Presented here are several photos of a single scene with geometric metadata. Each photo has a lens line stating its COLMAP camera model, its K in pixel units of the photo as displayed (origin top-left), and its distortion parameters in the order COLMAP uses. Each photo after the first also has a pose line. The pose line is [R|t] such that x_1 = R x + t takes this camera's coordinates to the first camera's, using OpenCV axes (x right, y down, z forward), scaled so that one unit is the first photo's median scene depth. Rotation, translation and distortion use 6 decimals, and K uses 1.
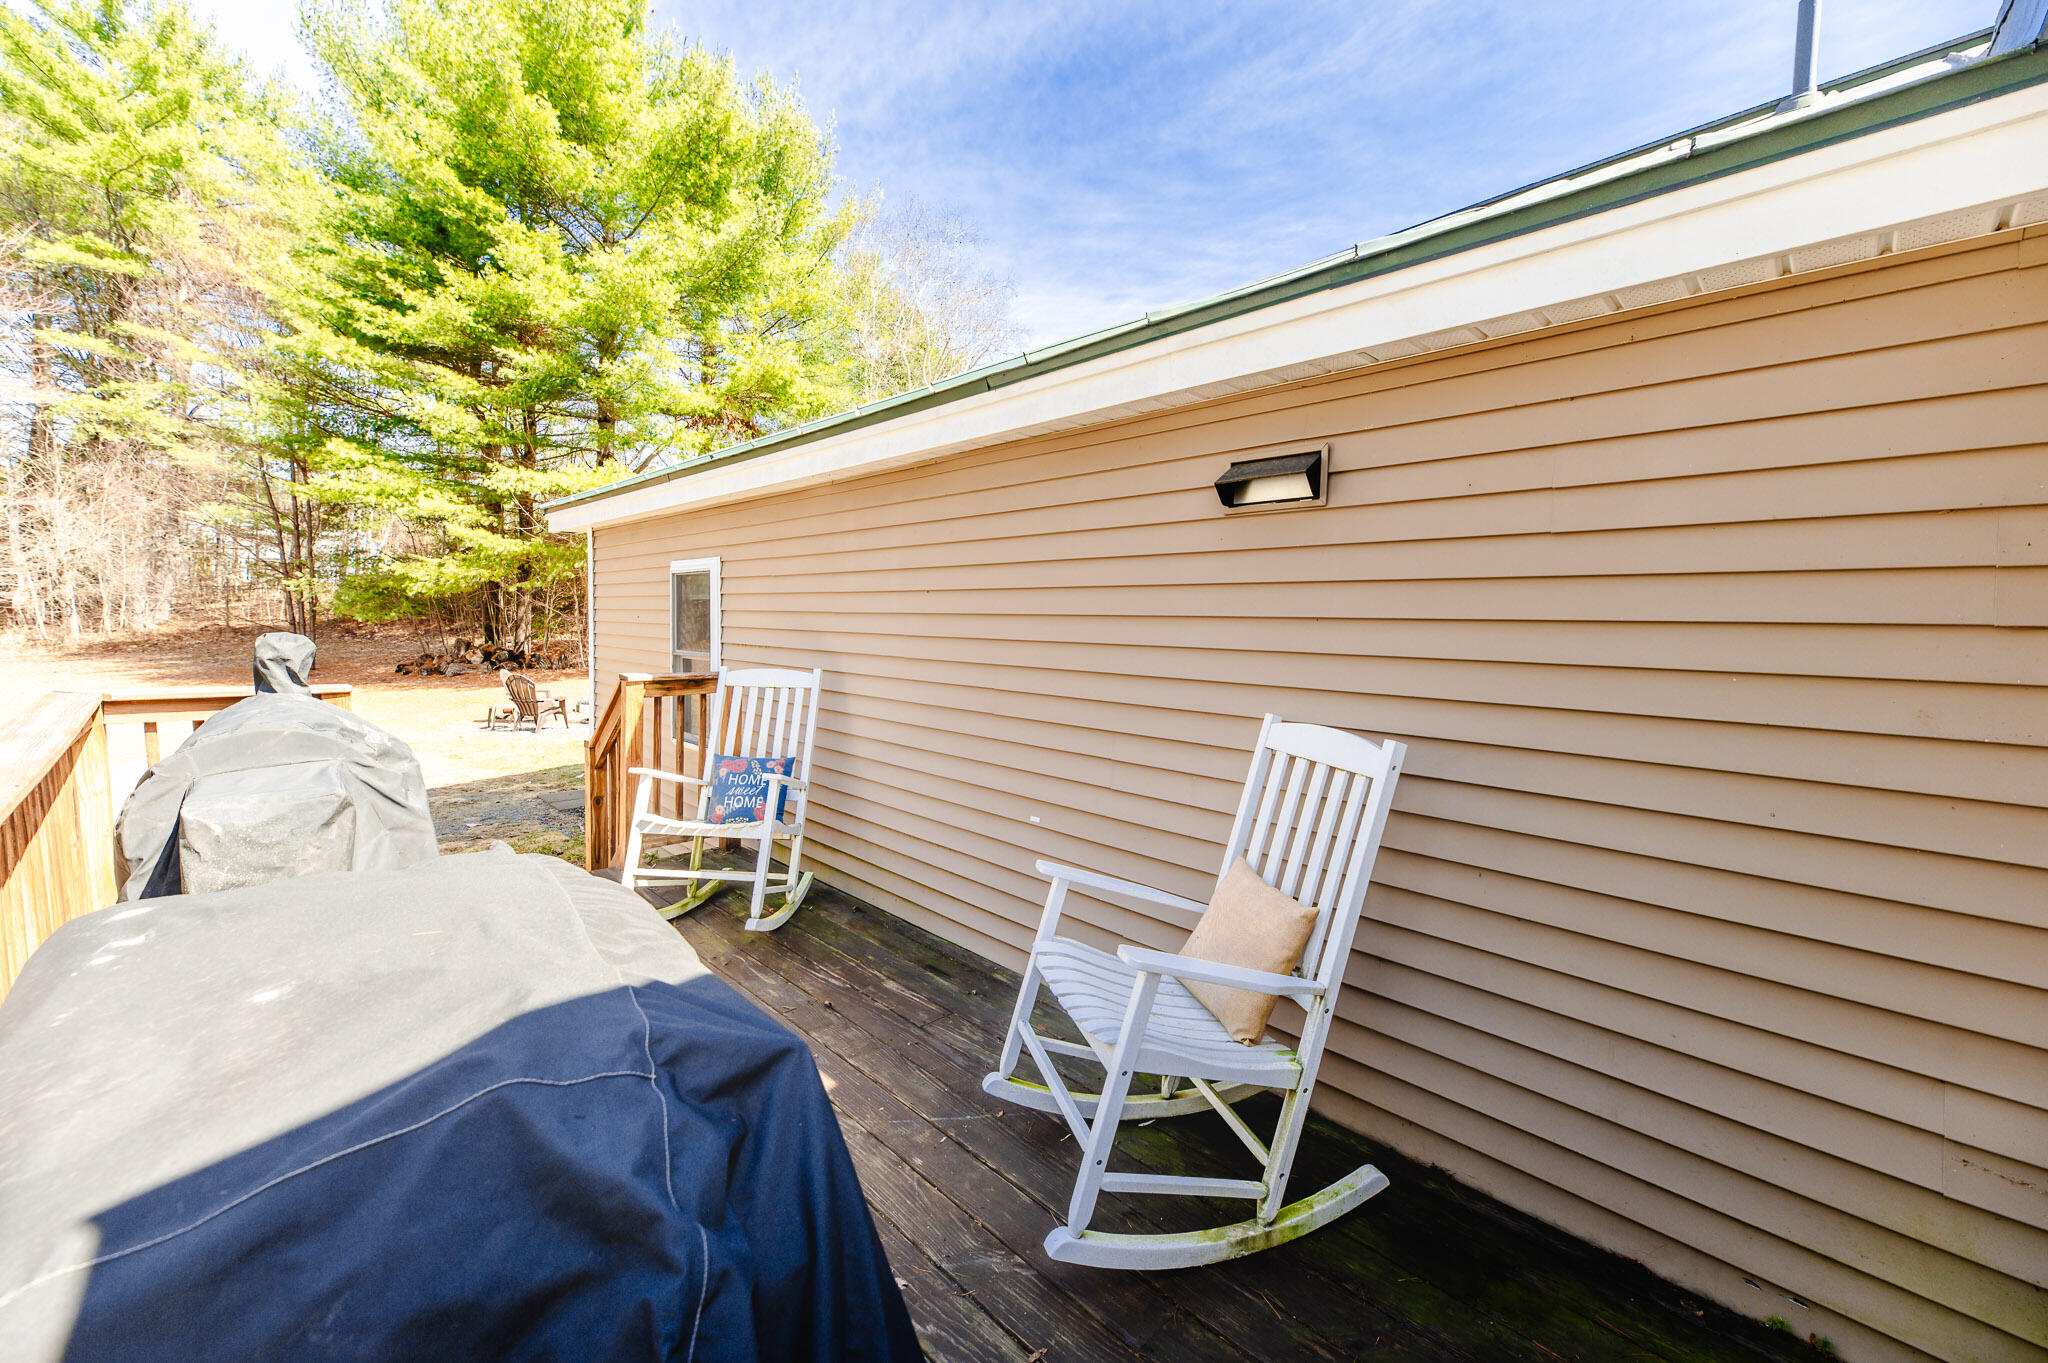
lens RADIAL K [[792.3, 0, 1012.7], [0, 792.3, 643.7], [0, 0, 1]] dist [0.016810, 0.000649]
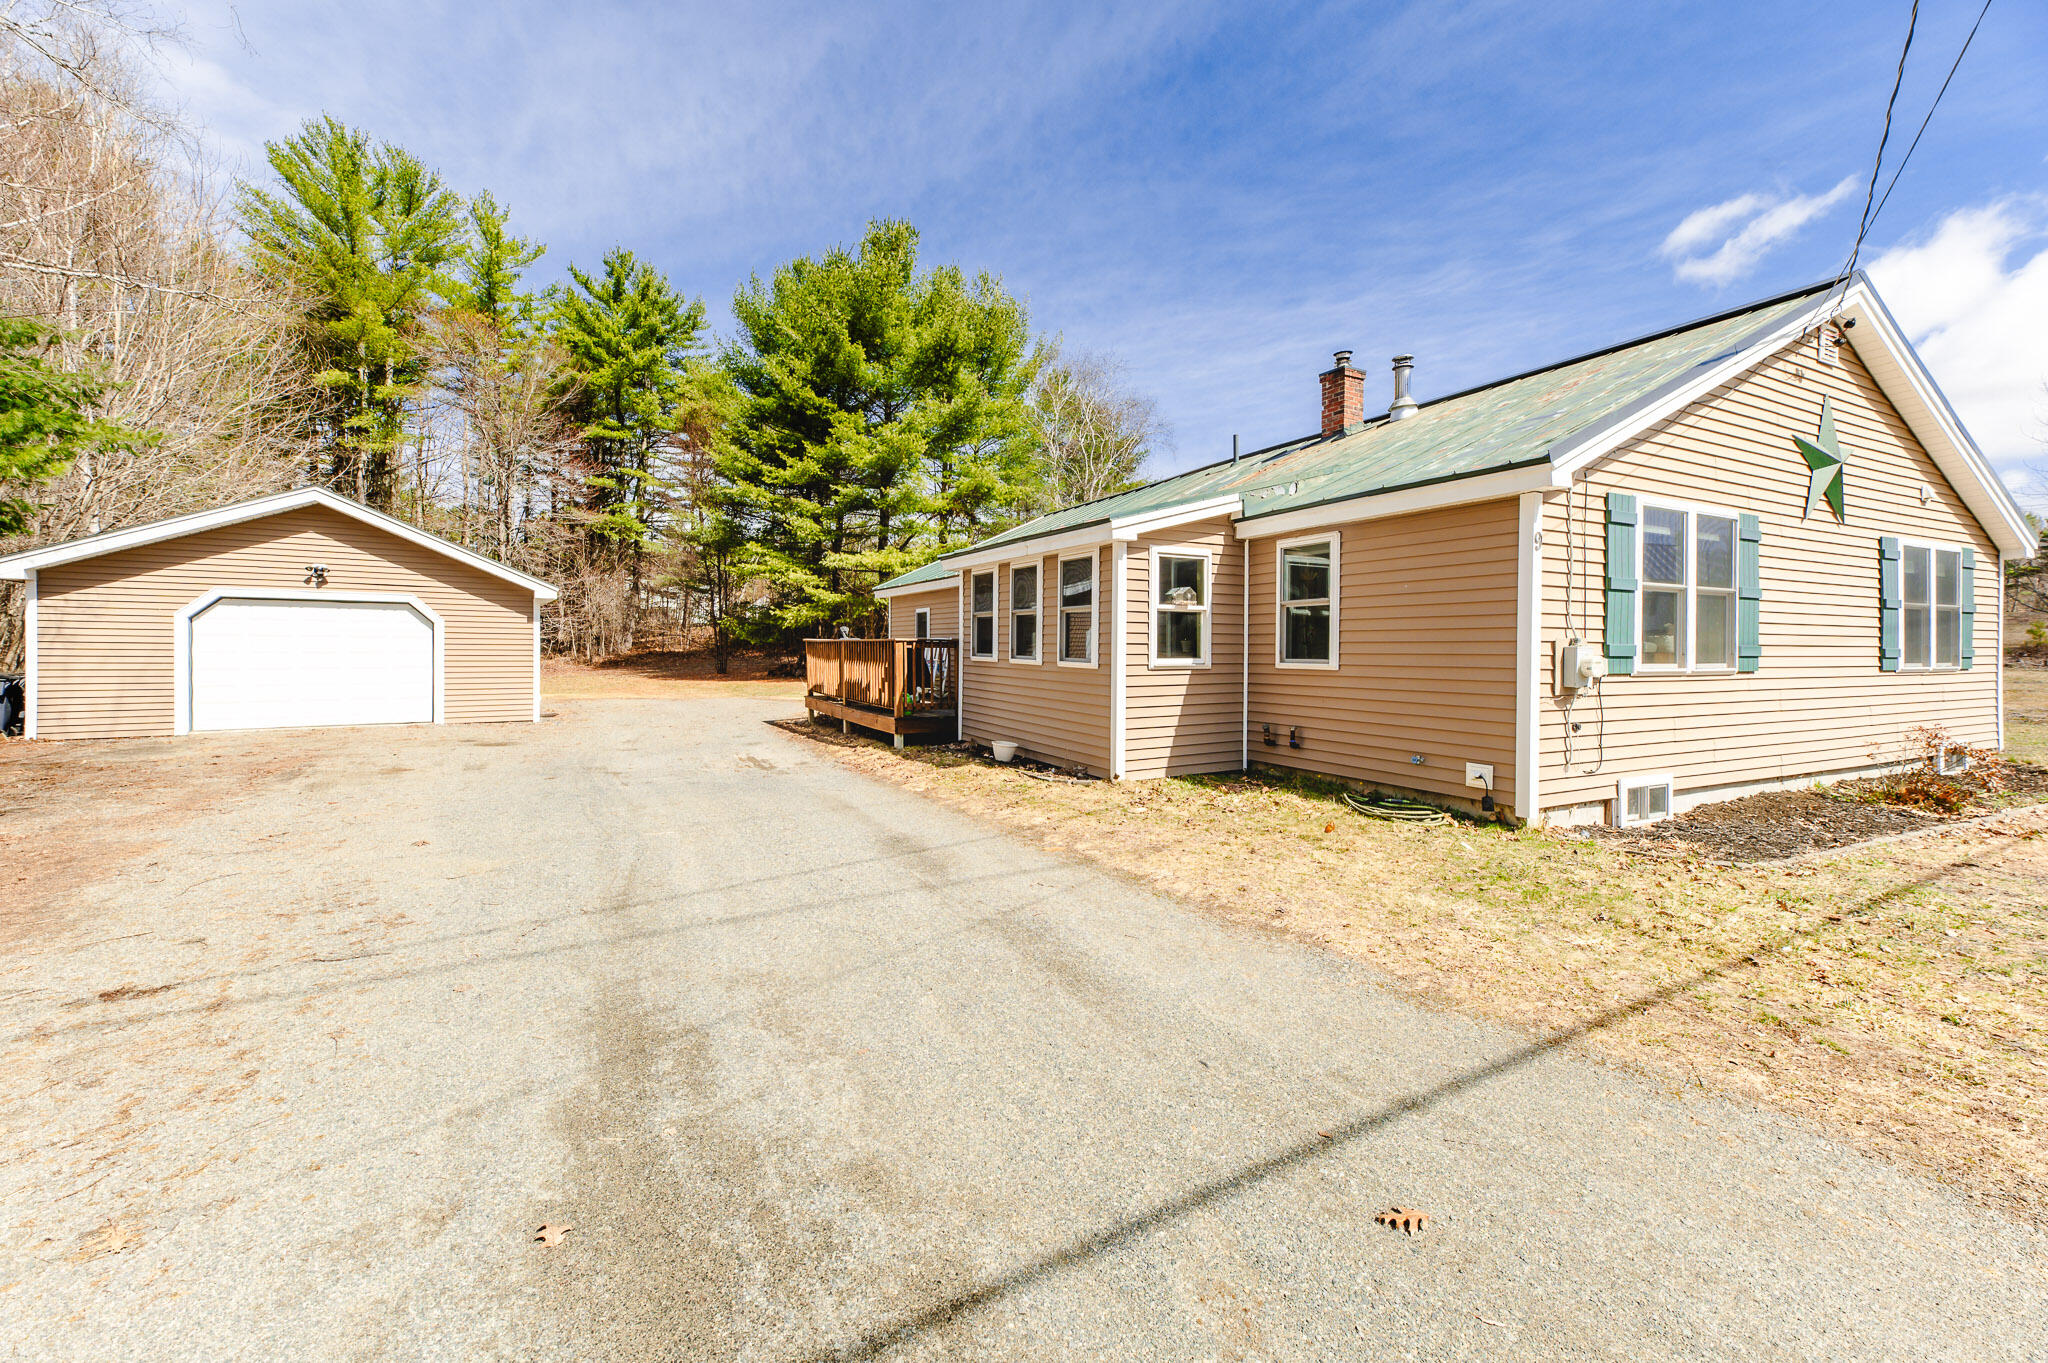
lens RADIAL K [[792.3, 0, 1003.9], [0, 792.3, 642.0], [0, 0, 1]] dist [0.016810, 0.000649]
pose [[0.956734, -0.005357, -0.290914, 0.200949], [-0.008109, 0.998951, -0.045064, 0.042730], [0.290850, 0.045474, 0.955687, -0.489389]]
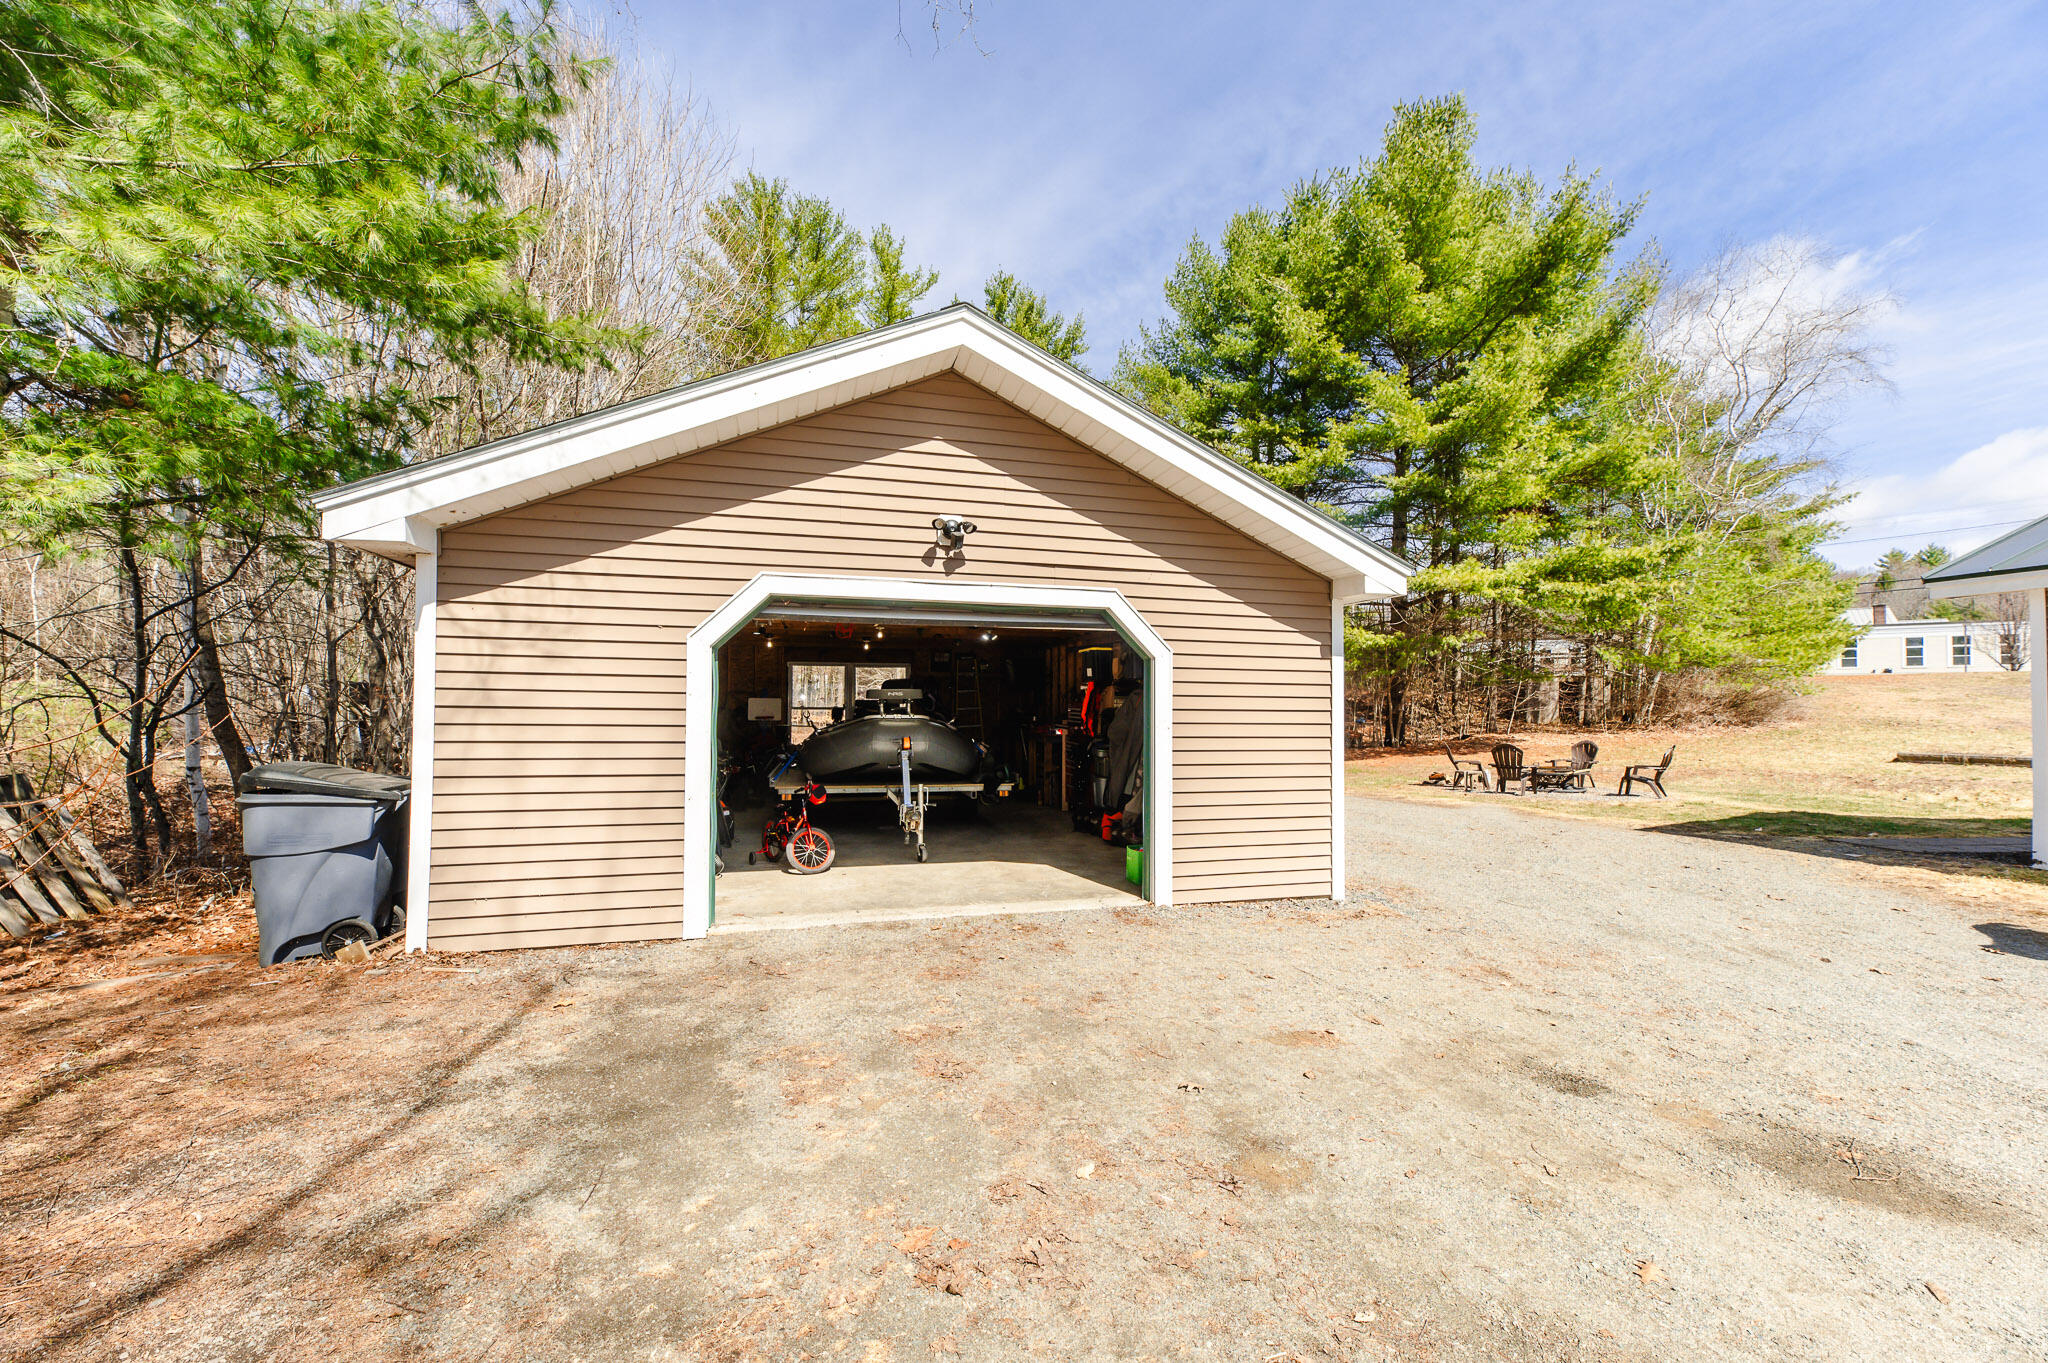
lens RADIAL K [[792.3, 0, 1022.6], [0, 792.3, 691.3], [0, 0, 1]] dist [0.016810, 0.000649]
pose [[0.811167, -0.014664, -0.584631, -0.341089], [-0.022384, 0.998174, -0.056095, 0.027669], [0.584386, 0.058589, 0.809358, -0.231290]]
